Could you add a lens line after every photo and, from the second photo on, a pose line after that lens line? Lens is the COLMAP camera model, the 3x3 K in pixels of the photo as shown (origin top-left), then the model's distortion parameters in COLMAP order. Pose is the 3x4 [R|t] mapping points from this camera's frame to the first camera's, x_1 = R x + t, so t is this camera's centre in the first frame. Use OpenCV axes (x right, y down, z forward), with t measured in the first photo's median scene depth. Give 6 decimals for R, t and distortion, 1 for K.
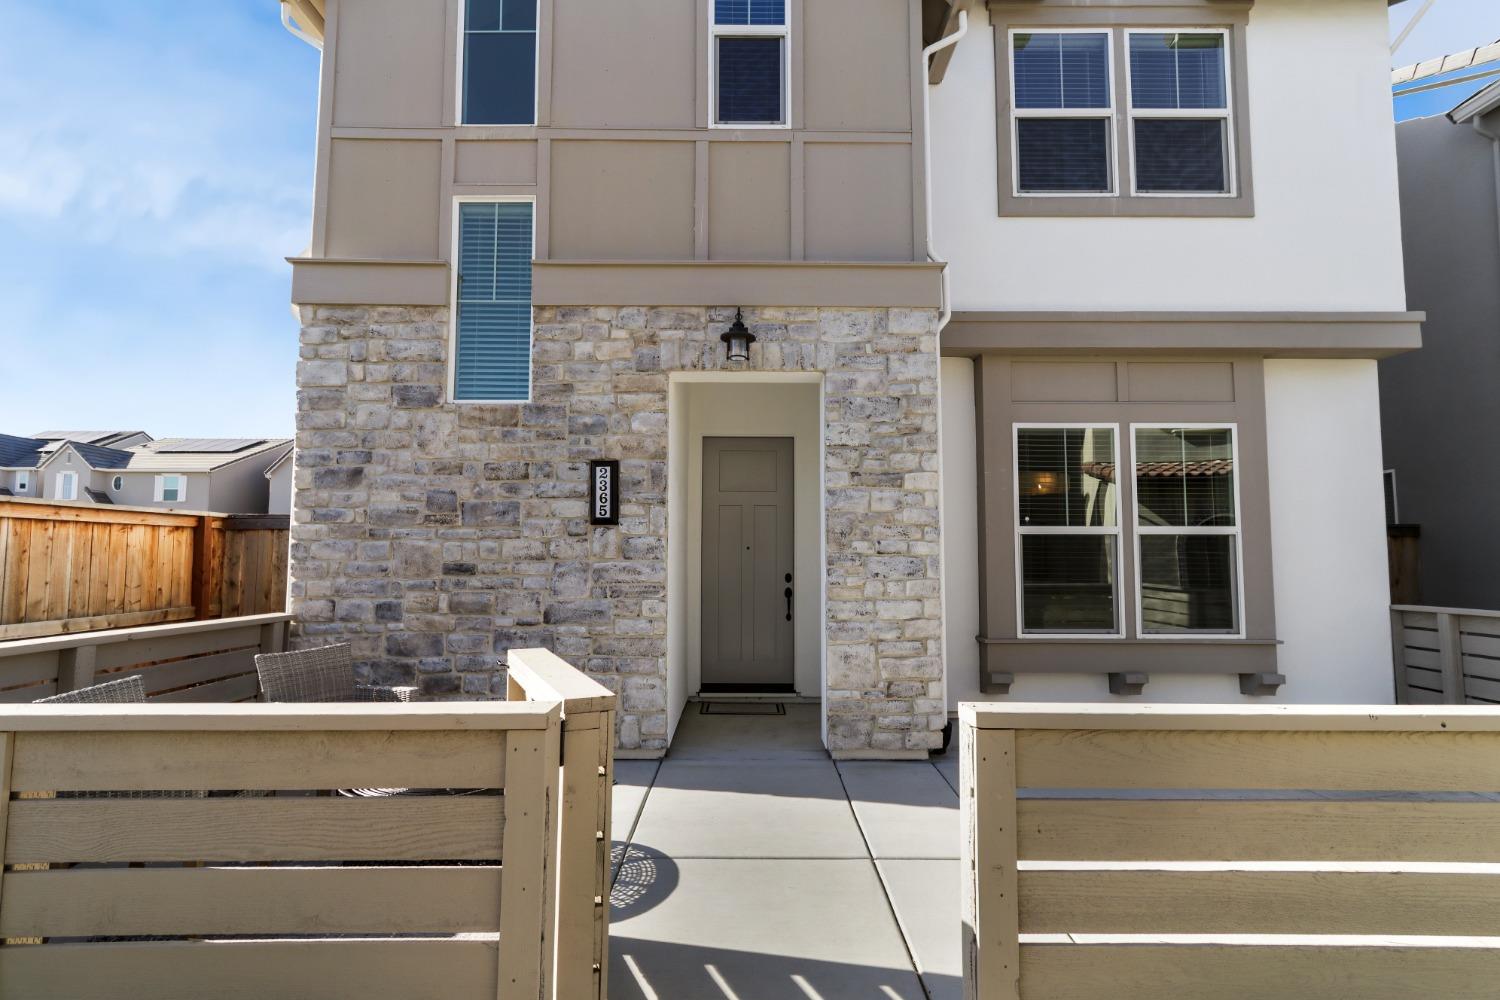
lens RADIAL K [[683.8, 0, 754.3], [0, 683.8, 511.9], [0, 0, 1]] dist [0.002296, 0.002083]
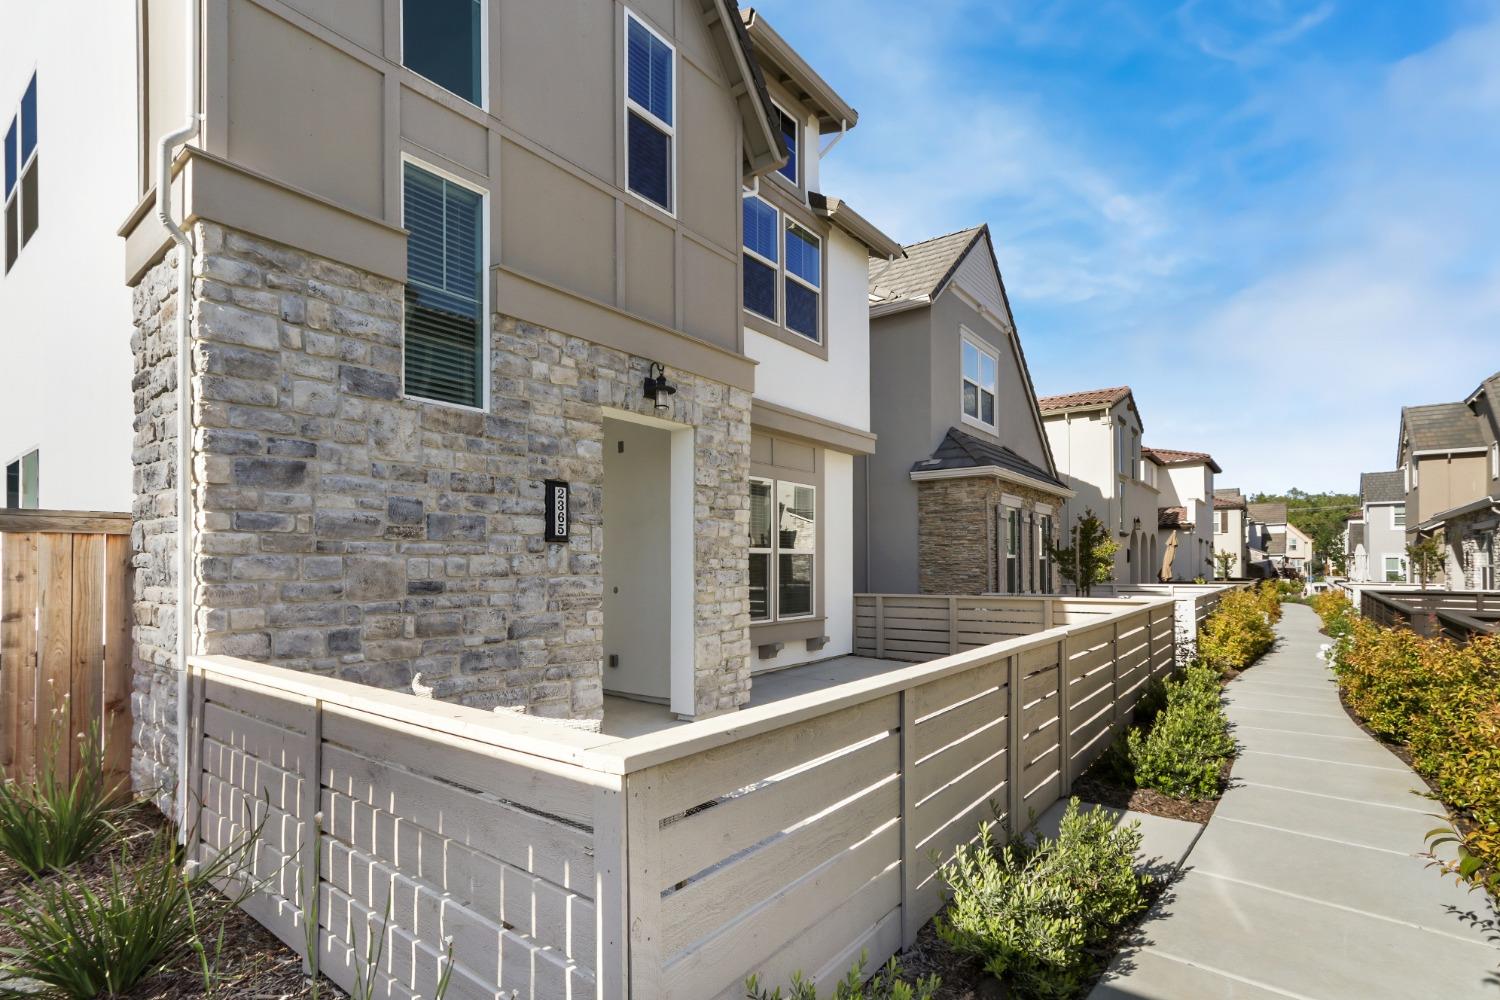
lens RADIAL K [[696.0, 0, 765.0], [0, 696.0, 558.7], [0, 0, 1]] dist [-0.000402, 0.003686]
pose [[0.614781, 0.004938, 0.788683, -0.861494], [-0.050951, 0.998140, 0.033467, -0.008126], [-0.787051, -0.060759, 0.613889, 0.083598]]
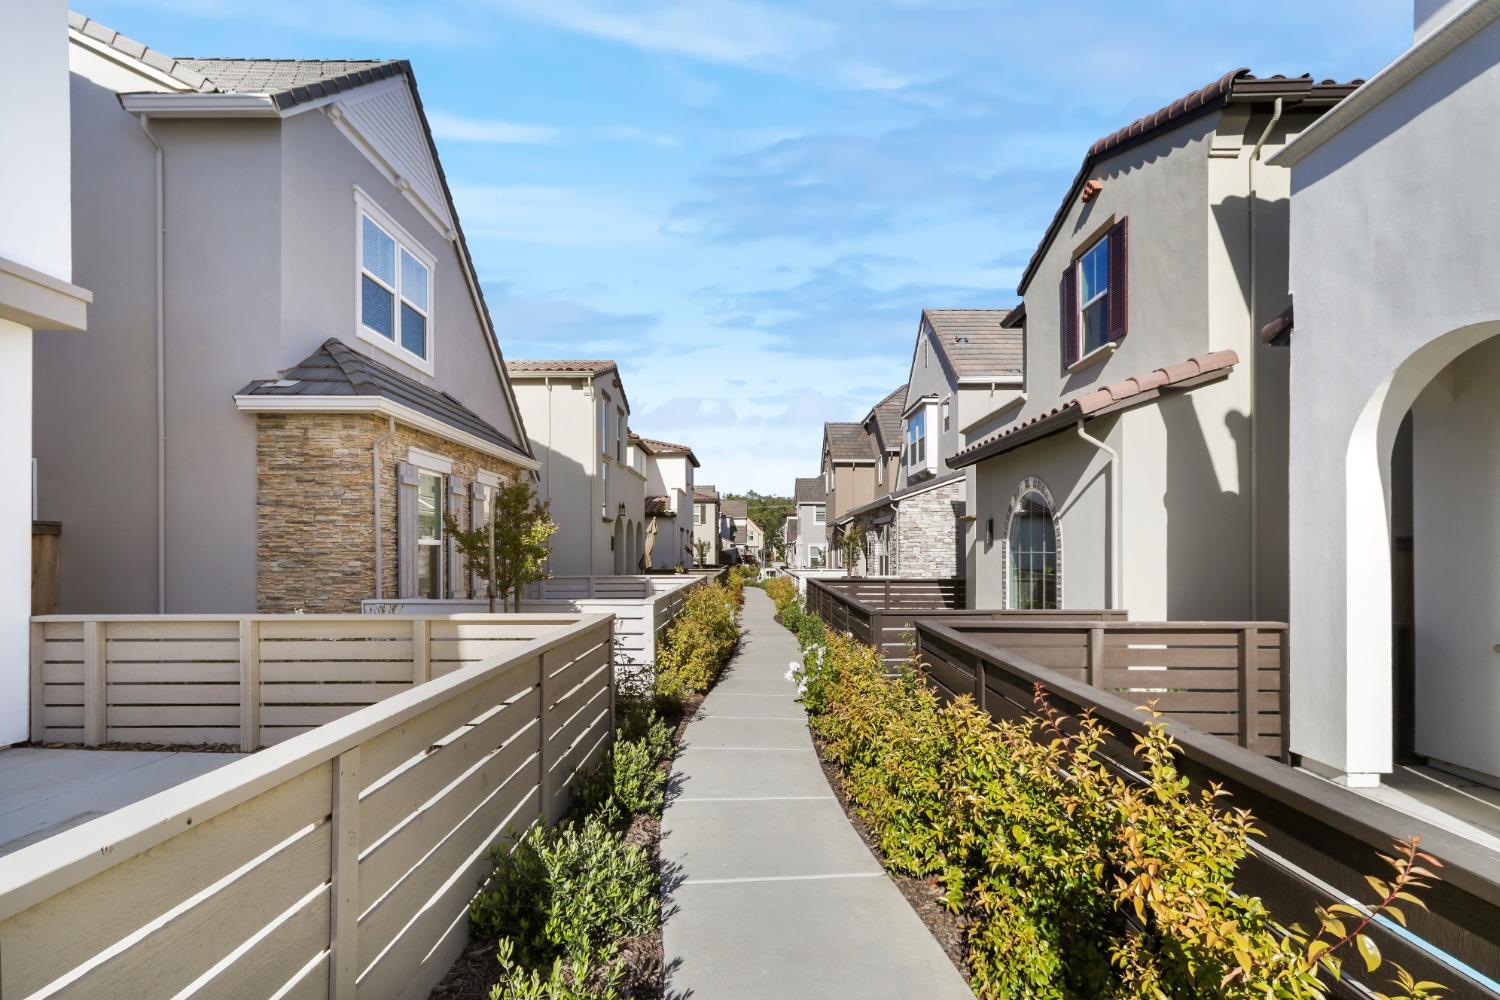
lens RADIAL K [[696.0, 0, 758.0], [0, 696.0, 552.1], [0, 0, 1]] dist [-0.000402, 0.003686]
pose [[0.002621, -0.002124, 0.999994, 0.067257], [-0.068623, 0.997640, 0.002299, -0.013758], [-0.997639, -0.068628, 0.002469, 0.119107]]
